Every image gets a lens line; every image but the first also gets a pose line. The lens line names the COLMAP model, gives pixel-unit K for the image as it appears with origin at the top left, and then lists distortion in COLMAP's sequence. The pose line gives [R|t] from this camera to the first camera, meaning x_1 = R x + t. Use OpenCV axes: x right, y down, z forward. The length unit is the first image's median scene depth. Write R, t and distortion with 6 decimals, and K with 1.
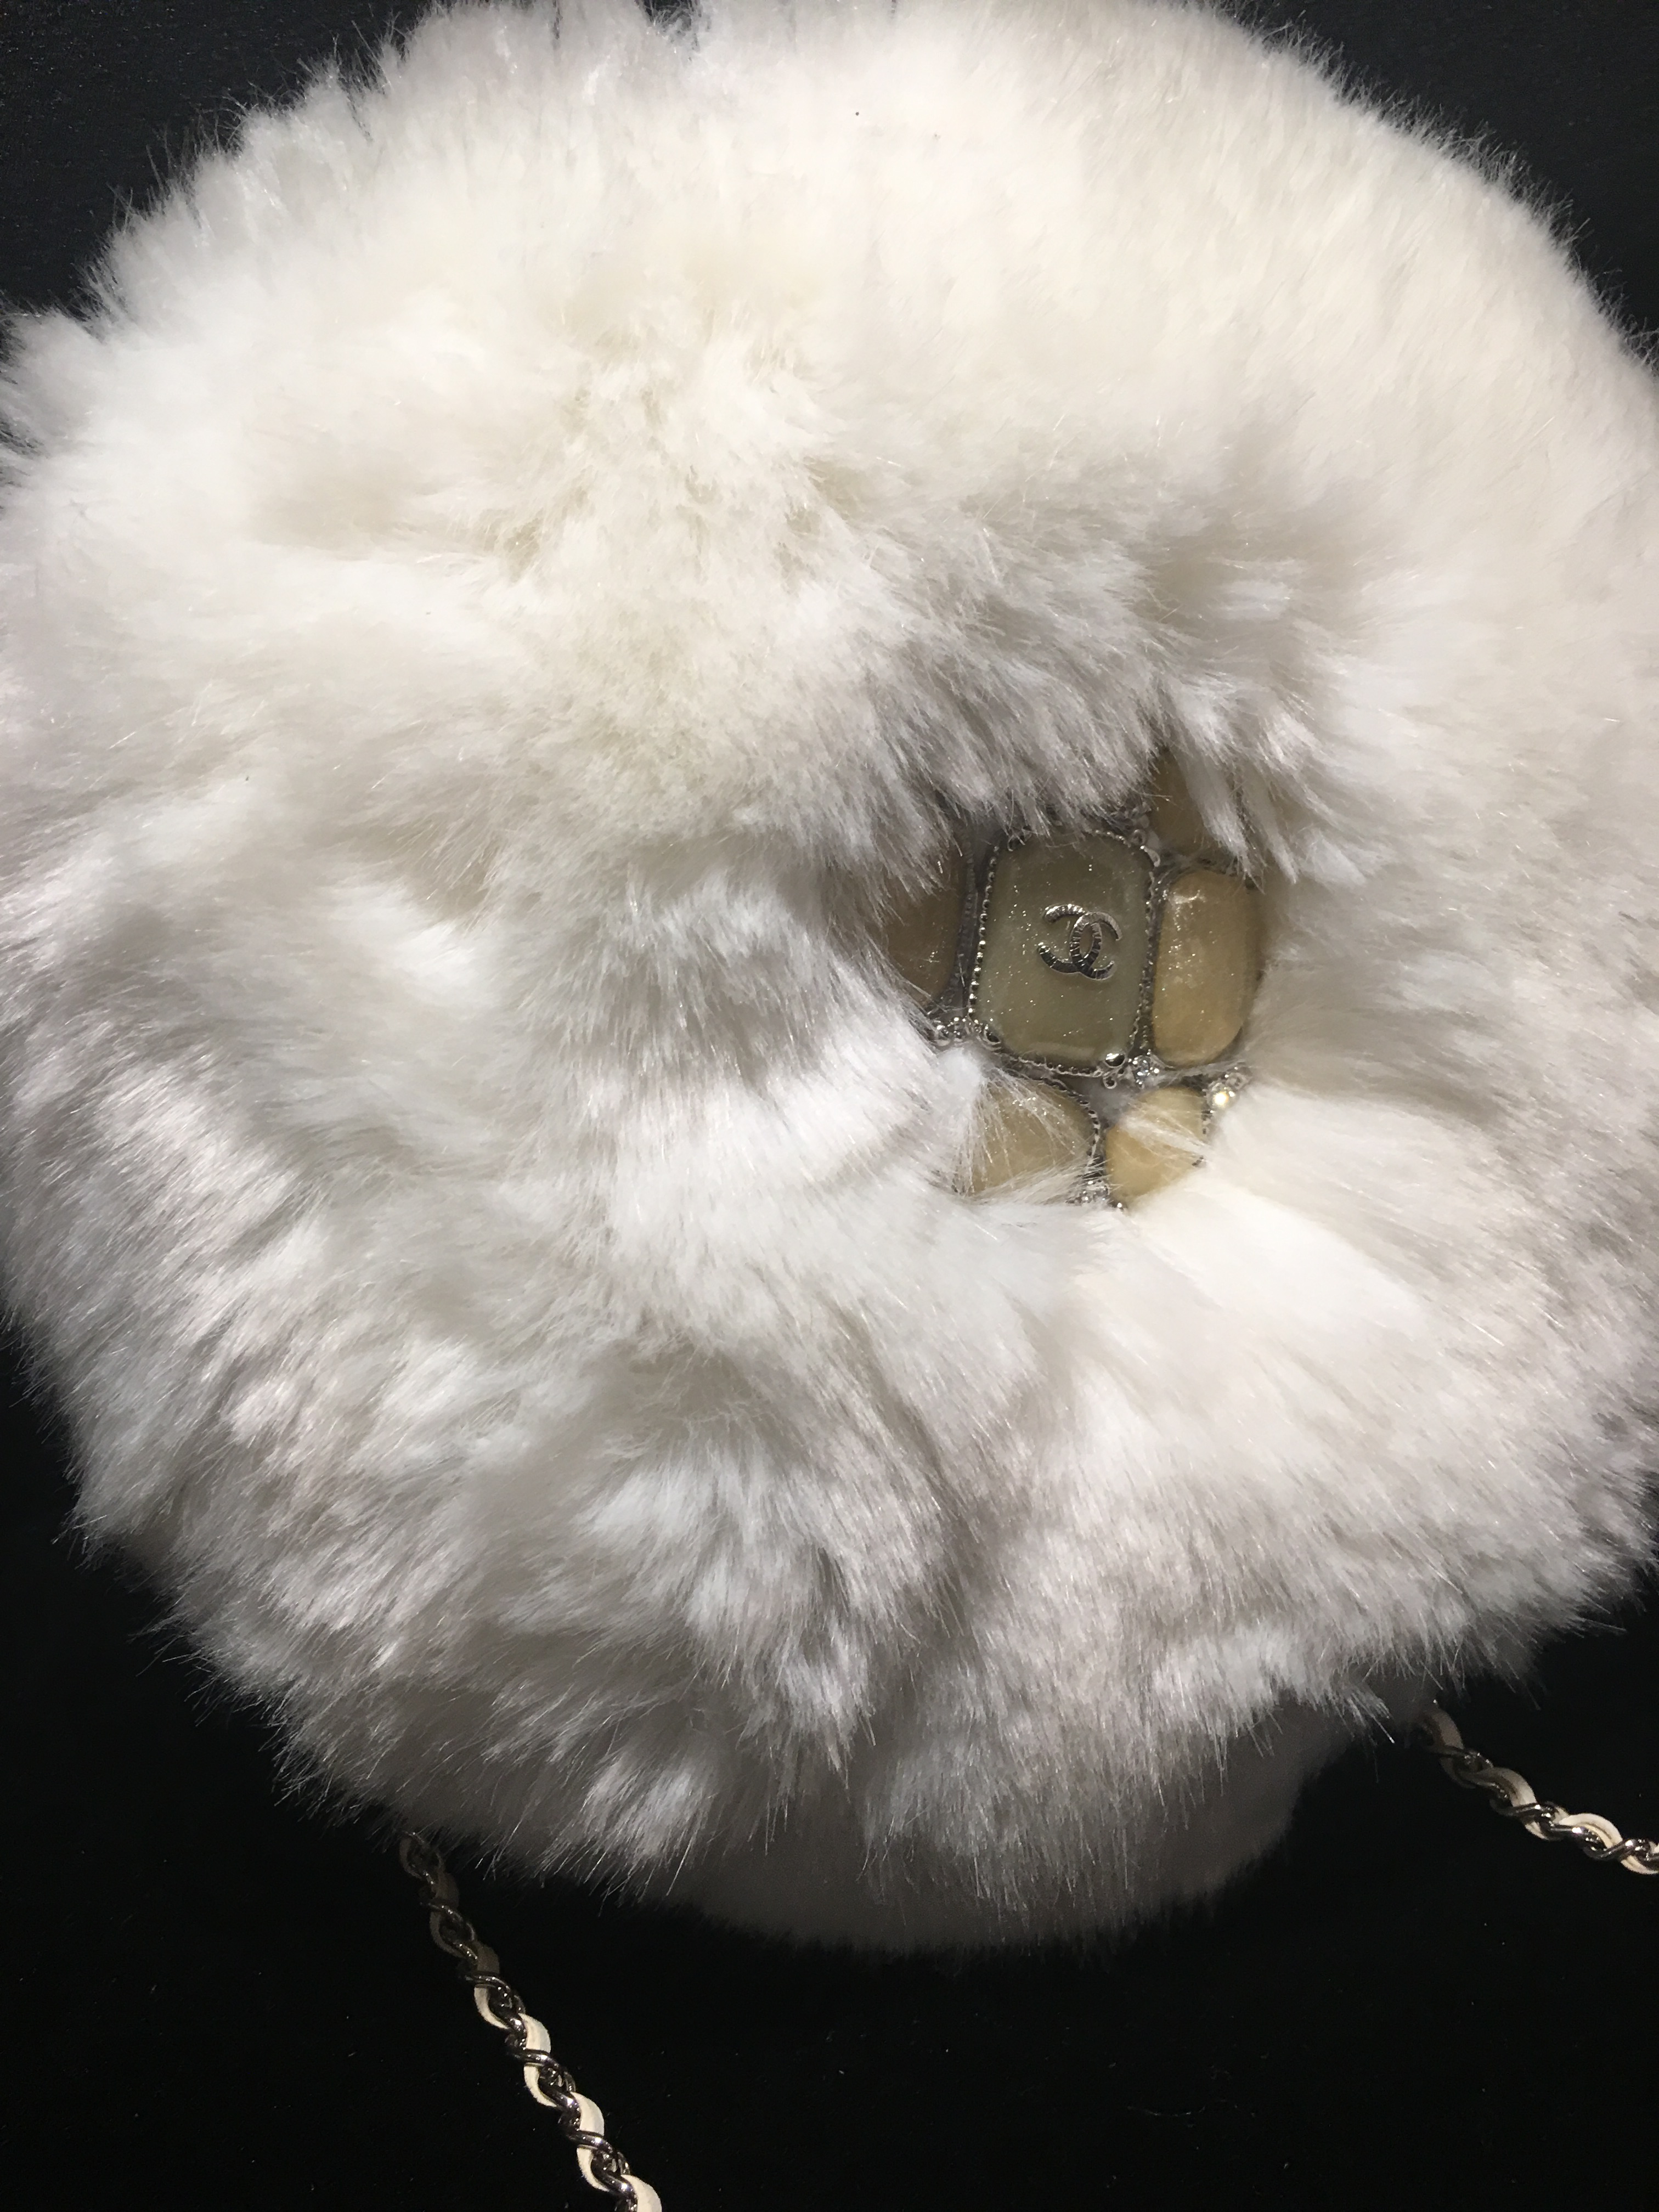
lens RADIAL K [[1915.8, 0, 819.0], [0, 1915.8, 1098.4], [0, 0, 1]] dist [0.074955, -0.118112]
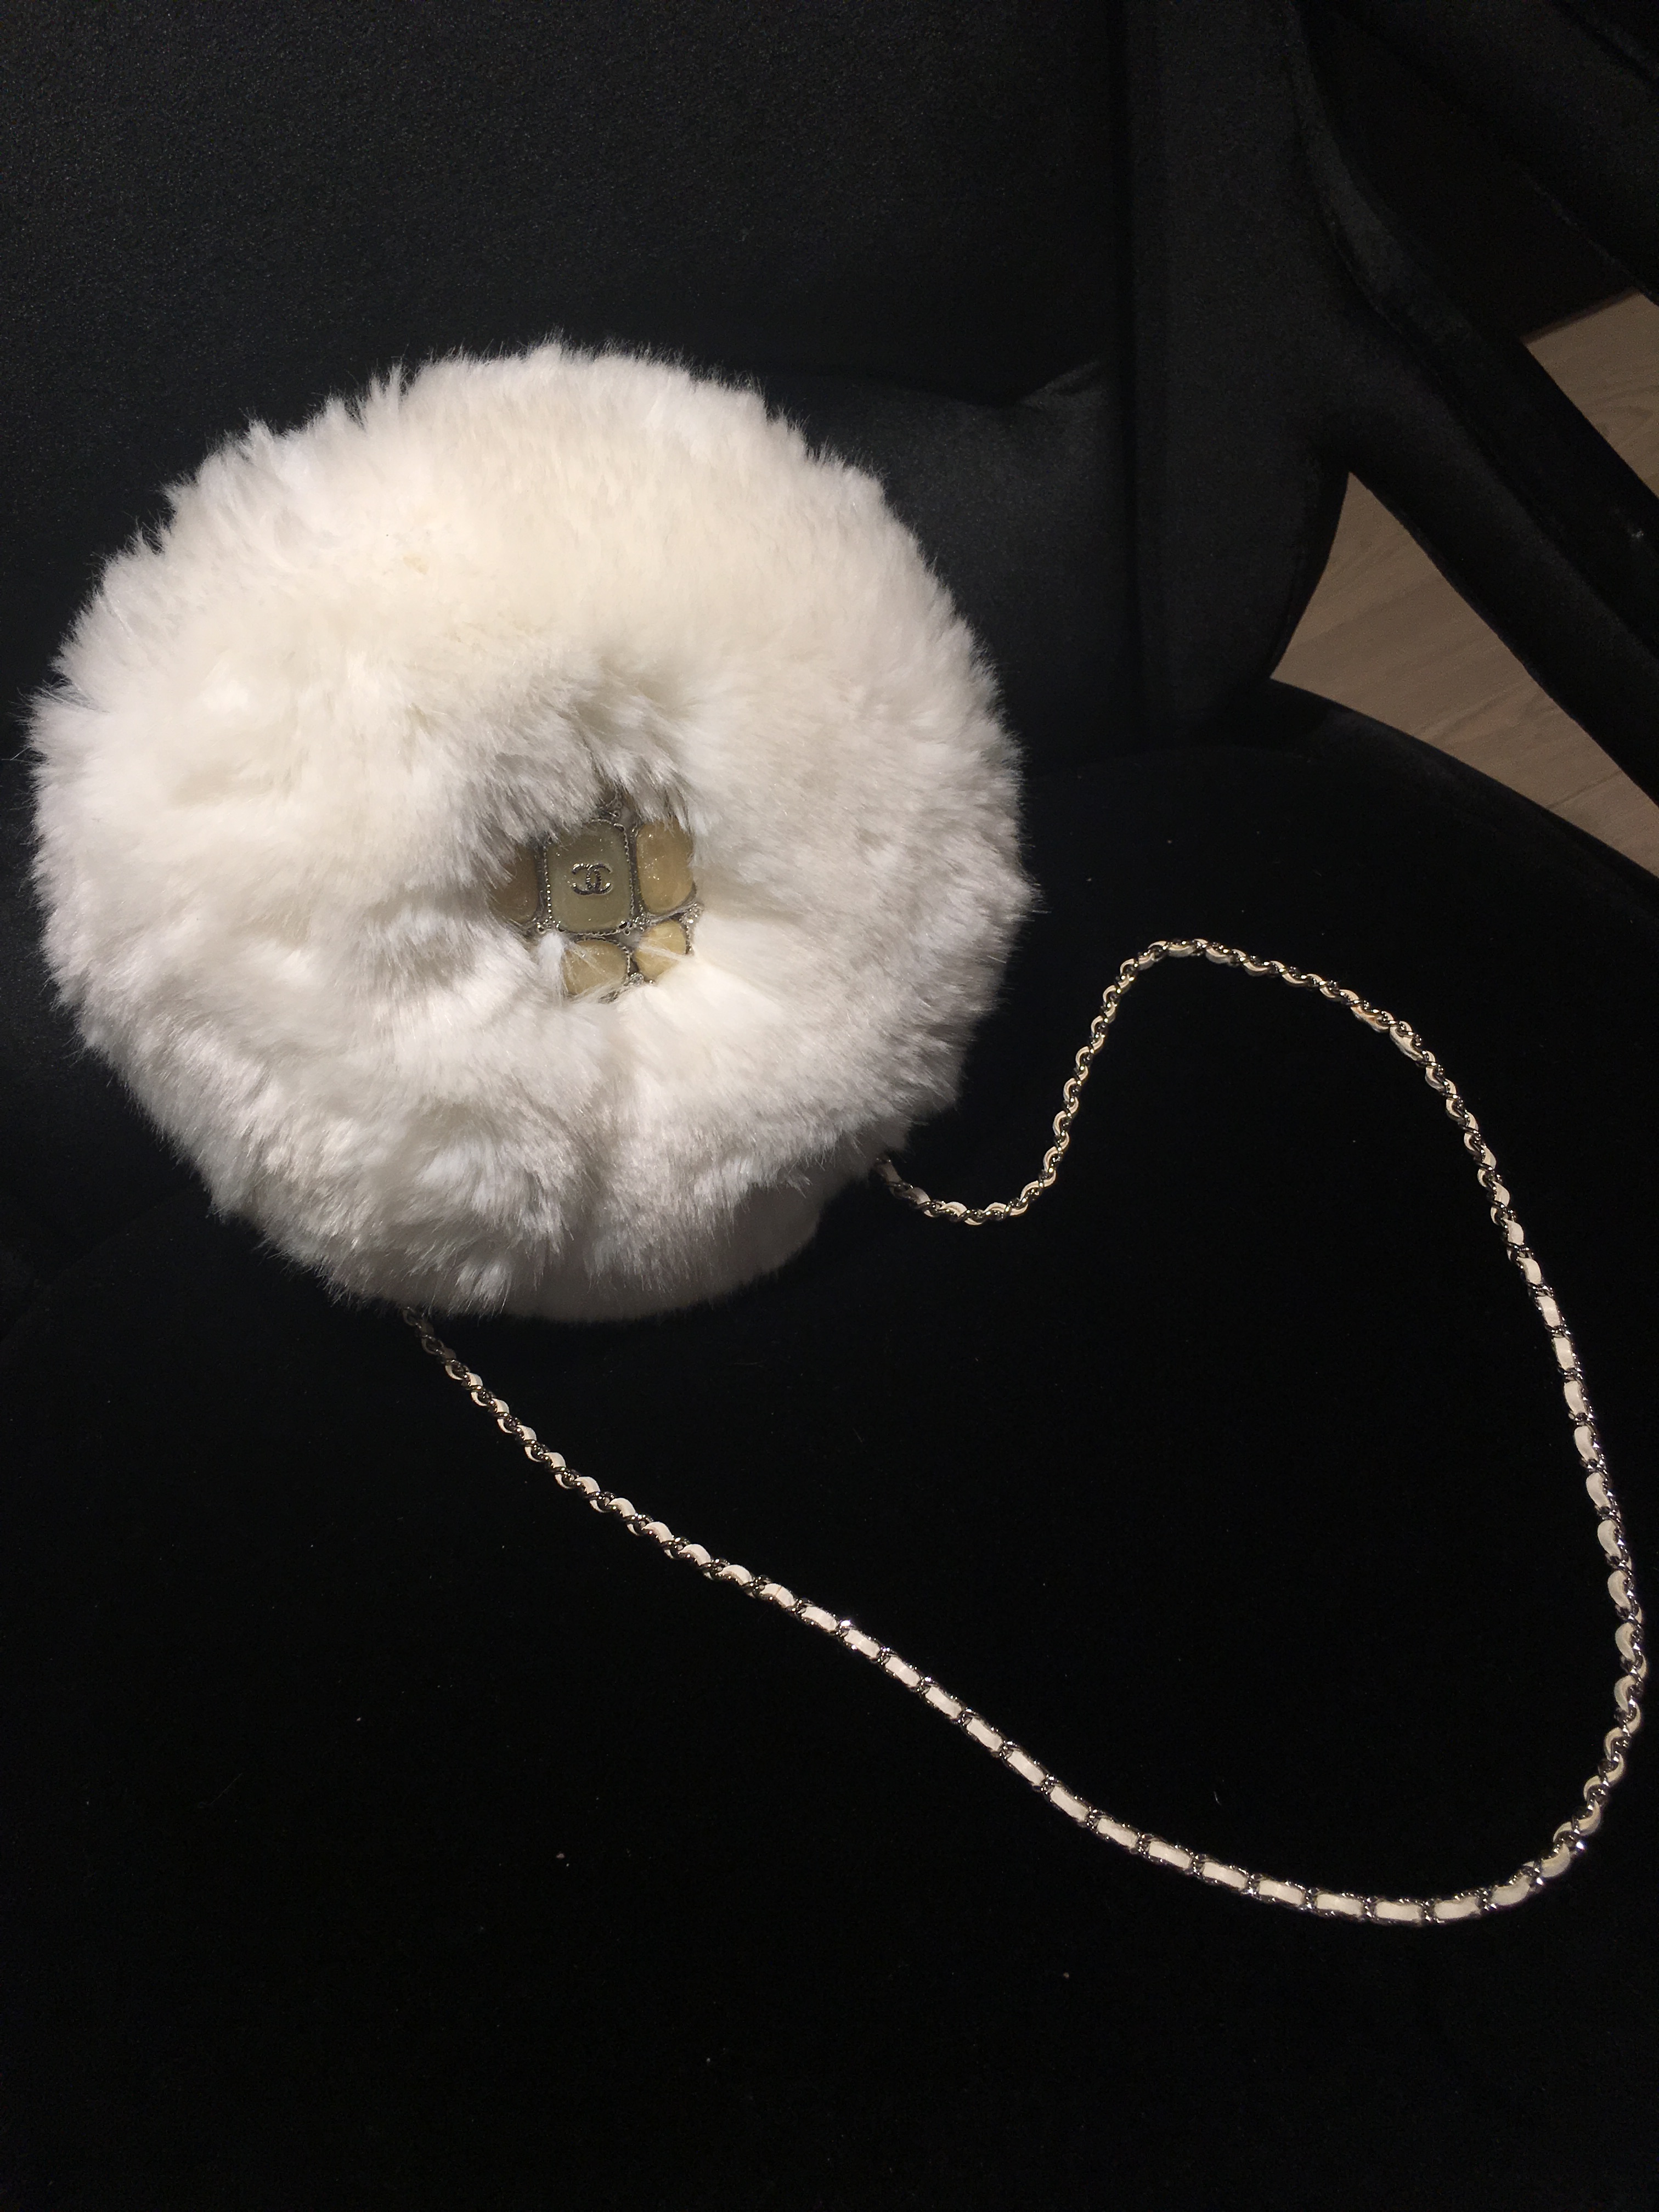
lens RADIAL K [[1915.8, 0, 827.5], [0, 1915.8, 1098.4], [0, 0, 1]] dist [0.074955, -0.118112]
pose [[0.982806, -0.177007, -0.052542, 0.488380], [0.184639, 0.943238, 0.276061, -0.413789], [0.000695, -0.281016, 0.959703, -1.189453]]
